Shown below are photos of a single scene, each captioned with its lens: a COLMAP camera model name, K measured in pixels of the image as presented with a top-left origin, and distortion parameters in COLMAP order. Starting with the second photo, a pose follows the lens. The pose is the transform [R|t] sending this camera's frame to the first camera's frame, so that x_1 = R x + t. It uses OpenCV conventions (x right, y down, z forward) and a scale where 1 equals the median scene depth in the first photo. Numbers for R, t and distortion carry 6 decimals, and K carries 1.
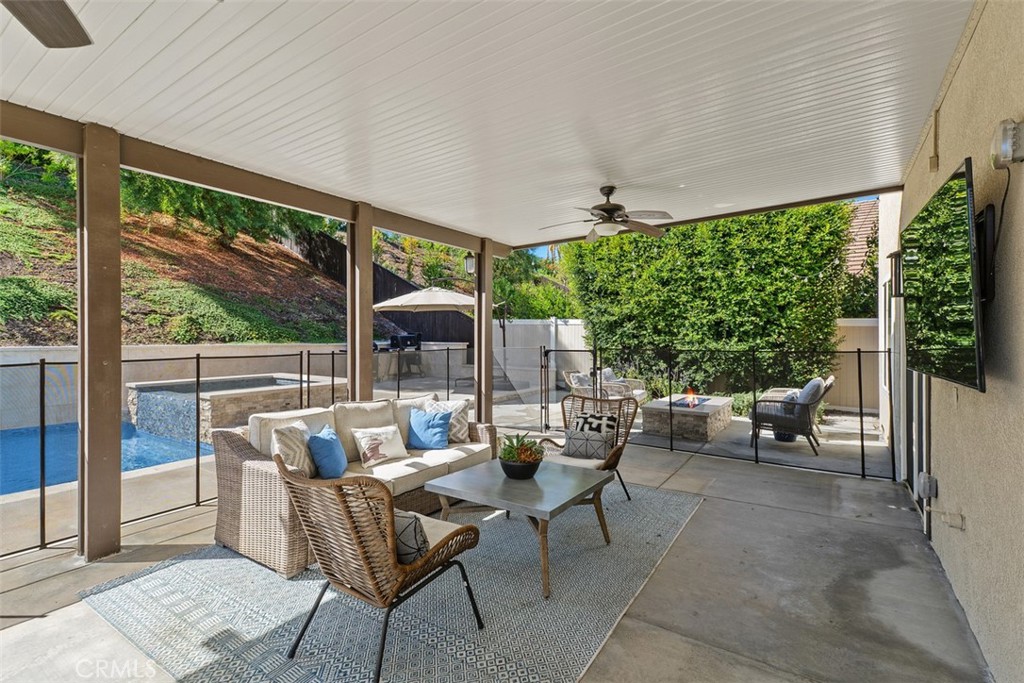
lens RADIAL K [[469.9, 0, 518.3], [0, 469.9, 338.8], [0, 0, 1]] dist [0.002828, 0.000178]
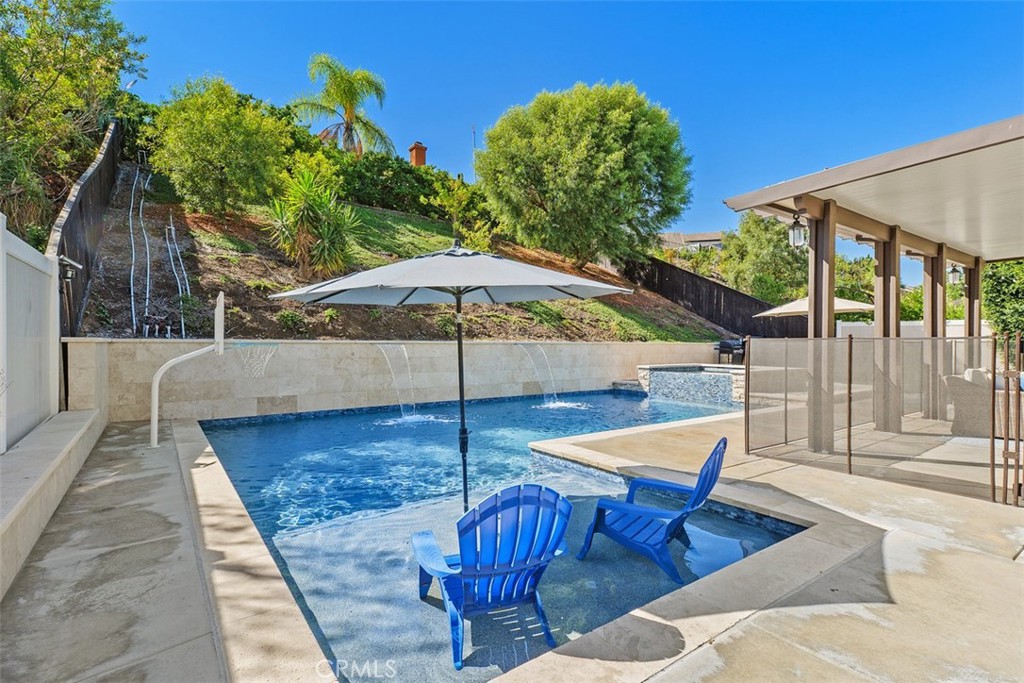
lens RADIAL K [[469.9, 0, 507.7], [0, 469.9, 345.7], [0, 0, 1]] dist [0.002828, 0.000178]
pose [[0.925926, 0.001031, -0.377703, -0.503687], [-0.003139, 0.999983, -0.004966, 0.029710], [0.377692, 0.005784, 0.925913, -0.458342]]
